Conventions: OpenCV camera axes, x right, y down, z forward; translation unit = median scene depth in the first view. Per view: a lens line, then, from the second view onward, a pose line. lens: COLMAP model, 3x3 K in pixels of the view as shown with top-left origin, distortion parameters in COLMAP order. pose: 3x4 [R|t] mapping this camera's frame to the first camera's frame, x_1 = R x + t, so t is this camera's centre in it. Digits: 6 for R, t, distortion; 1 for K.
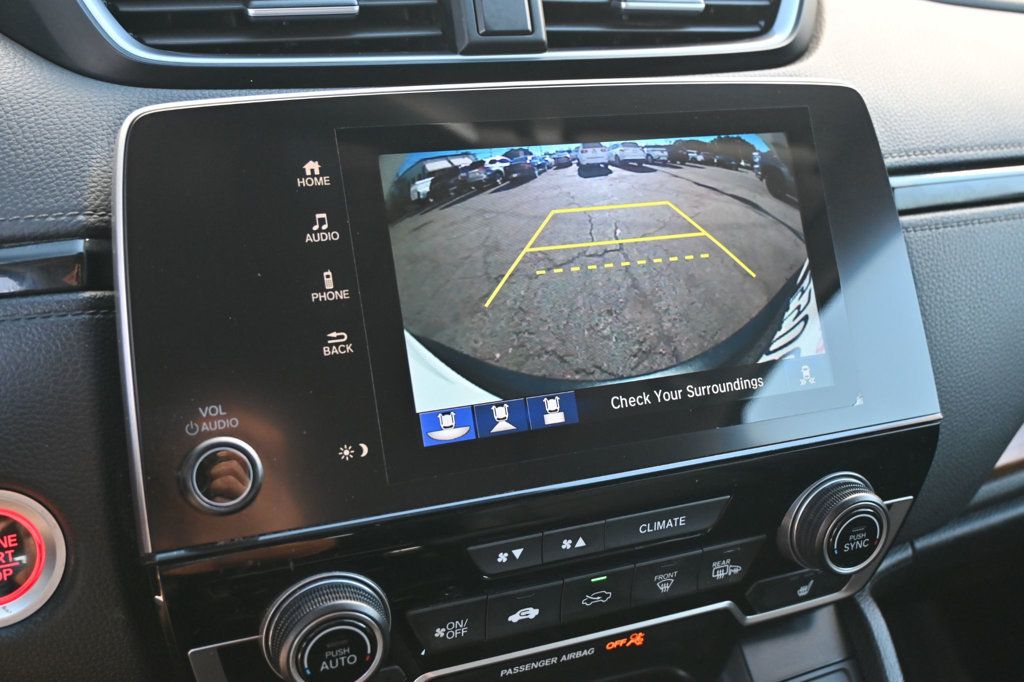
lens RADIAL K [[1042.6, 0, 512.0], [0, 1042.6, 341.0], [0, 0, 1]] dist [0.007095, 0.004893]
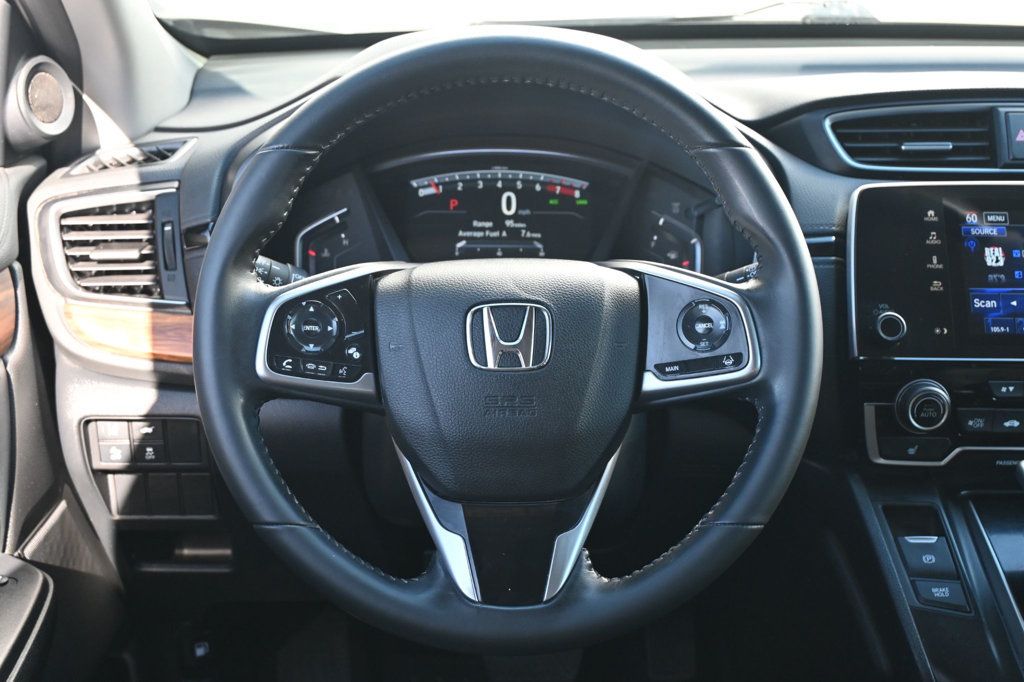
lens RADIAL K [[1314.2, 0, 512.0], [0, 1314.2, 341.0], [0, 0, 1]] dist [0.004344, 0.032025]
pose [[0.935277, 0.074463, -0.345994, -0.026320], [-0.122062, 0.985500, -0.117860, 0.549348], [0.332201, 0.152464, 0.930805, -1.912818]]
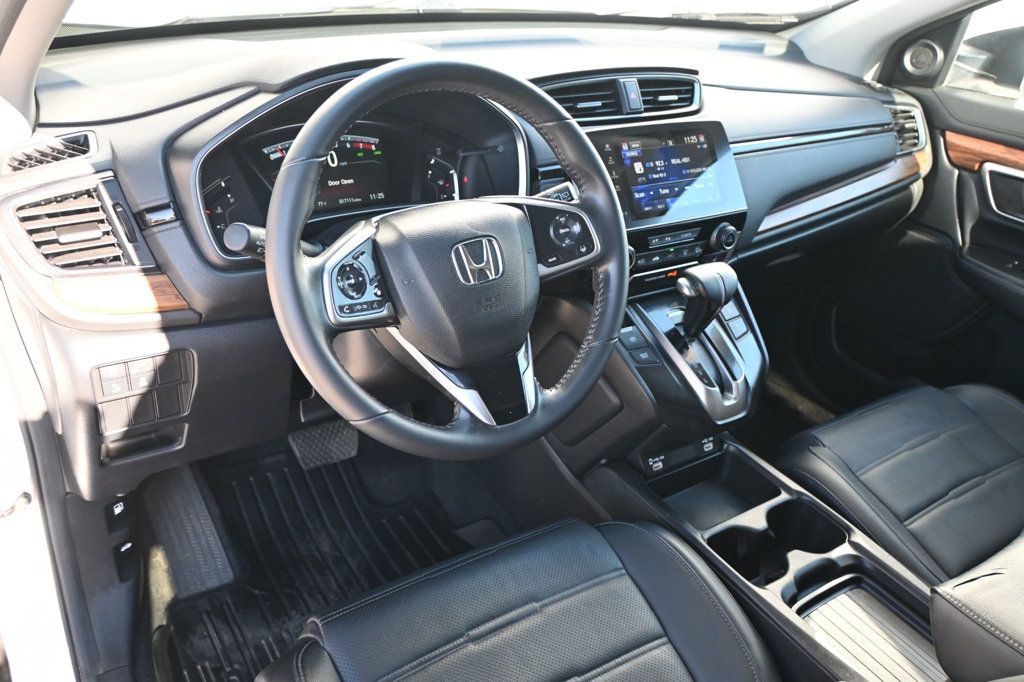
lens RADIAL K [[878.9, 0, 512.2], [0, 878.9, 355.9], [0, 0, 1]] dist [-0.018996, -0.013591]
pose [[0.975831, -0.083221, 0.202058, -1.249726], [0.072287, 0.995522, 0.060916, 0.394848], [-0.206222, -0.044837, 0.977477, -2.204973]]
